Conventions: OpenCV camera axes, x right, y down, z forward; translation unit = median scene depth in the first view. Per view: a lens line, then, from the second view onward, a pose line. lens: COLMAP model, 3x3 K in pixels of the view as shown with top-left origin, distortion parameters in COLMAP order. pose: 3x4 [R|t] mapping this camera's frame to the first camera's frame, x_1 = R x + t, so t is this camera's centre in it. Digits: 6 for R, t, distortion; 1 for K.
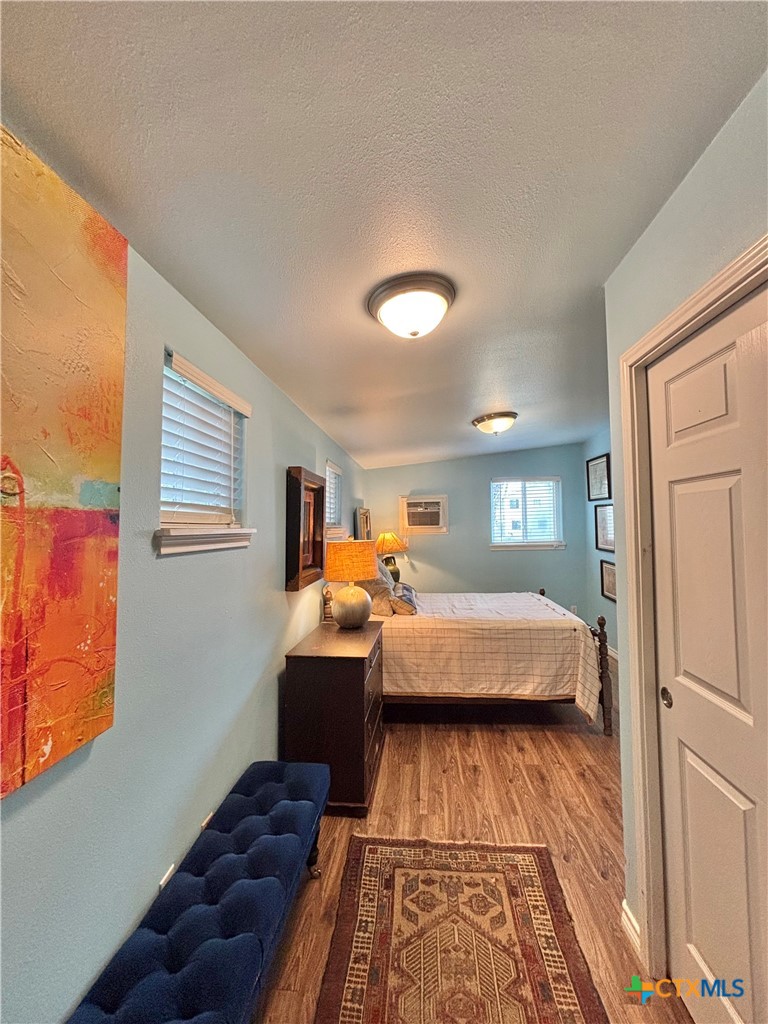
lens RADIAL K [[410.2, 0, 385.2], [0, 410.2, 510.9], [0, 0, 1]] dist [0.003381, -0.001242]
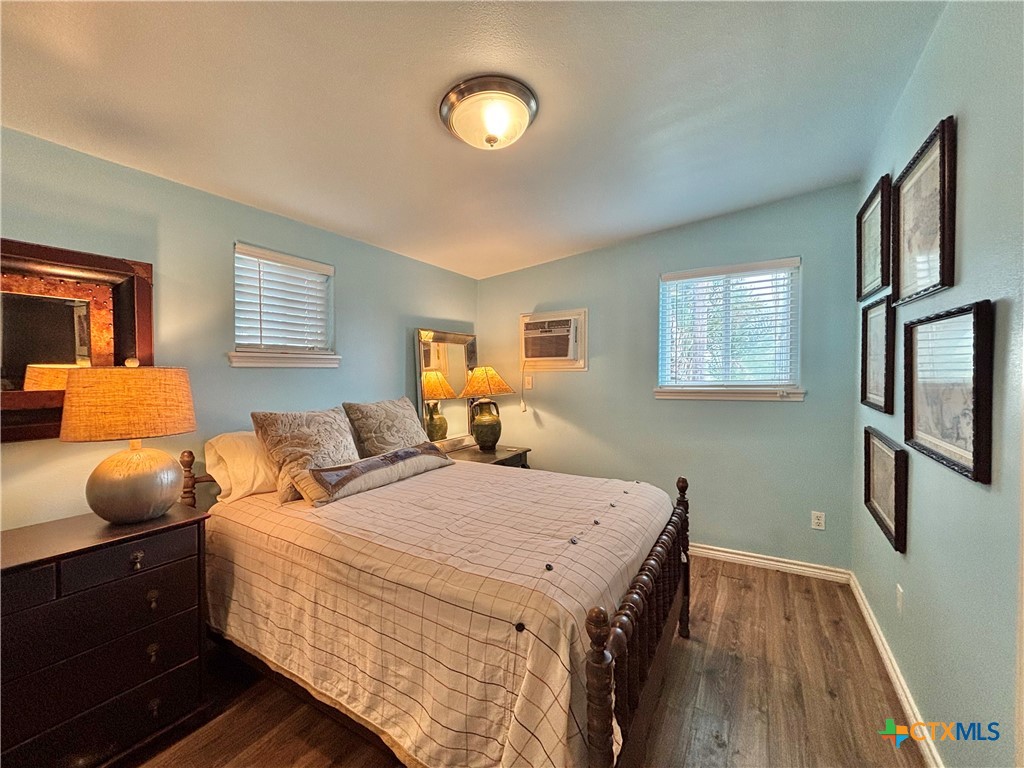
lens RADIAL K [[410.2, 0, 508.9], [0, 410.2, 386.0], [0, 0, 1]] dist [0.003381, -0.001242]
pose [[0.900993, 0.023906, -0.433174, 0.827799], [0.009564, 0.997143, 0.074923, 0.080881], [0.433728, -0.071648, 0.898191, 0.961040]]
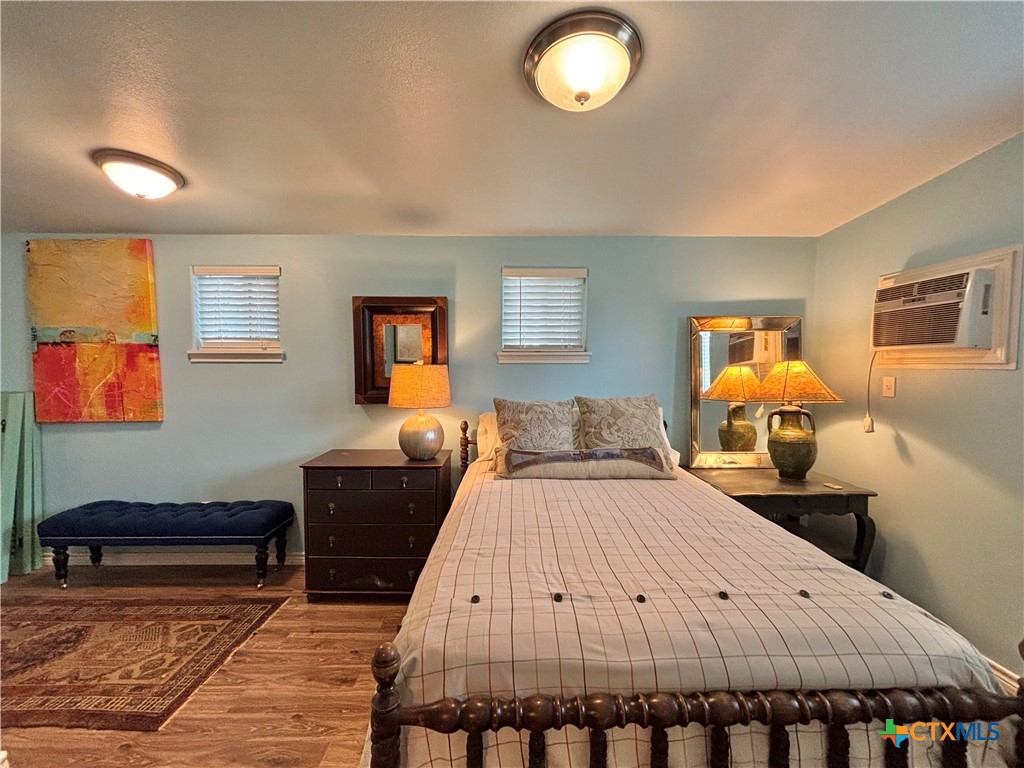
lens RADIAL K [[410.2, 0, 513.7], [0, 410.2, 384.9], [0, 0, 1]] dist [0.003381, -0.001242]
pose [[0.105146, 0.062657, -0.992481, 1.118434], [0.036409, 0.997101, 0.066806, 0.086275], [0.993790, -0.043160, 0.102560, 1.488362]]
